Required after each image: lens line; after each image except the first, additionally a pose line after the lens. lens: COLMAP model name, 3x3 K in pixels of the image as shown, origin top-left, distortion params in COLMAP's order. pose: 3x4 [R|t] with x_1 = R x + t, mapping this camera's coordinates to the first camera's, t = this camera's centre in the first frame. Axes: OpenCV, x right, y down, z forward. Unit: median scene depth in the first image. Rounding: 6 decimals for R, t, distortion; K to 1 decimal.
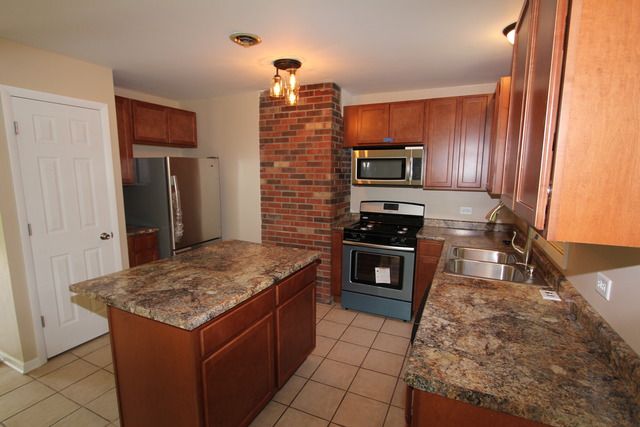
lens RADIAL K [[317.2, 0, 318.6], [0, 317.2, 217.5], [0, 0, 1]] dist [-0.017069, 0.001520]
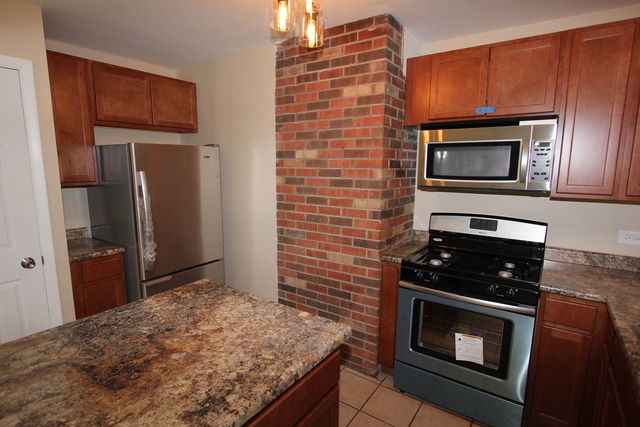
lens RADIAL K [[344.1, 0, 317.2], [0, 344.1, 218.2], [0, 0, 1]] dist [-0.011714, 0.001670]
pose [[0.985114, 0.026992, -0.169770, 0.032044], [-0.025655, 0.999620, 0.010063, -0.050301], [0.169977, -0.005558, 0.985432, 0.349594]]
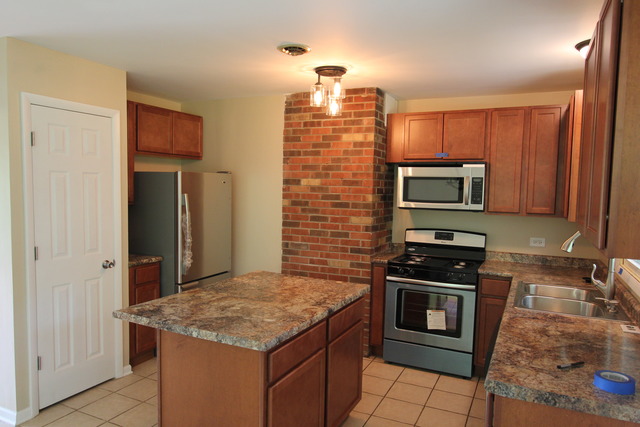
lens RADIAL K [[454.8, 0, 320.0], [0, 454.8, 218.2], [0, 0, 1]] dist [-0.011492, 0.018611]
pose [[0.999818, 0.016611, -0.009406, -0.089668], [-0.017288, 0.996865, -0.077216, 0.017912], [0.008093, 0.077364, 0.996970, -0.186601]]
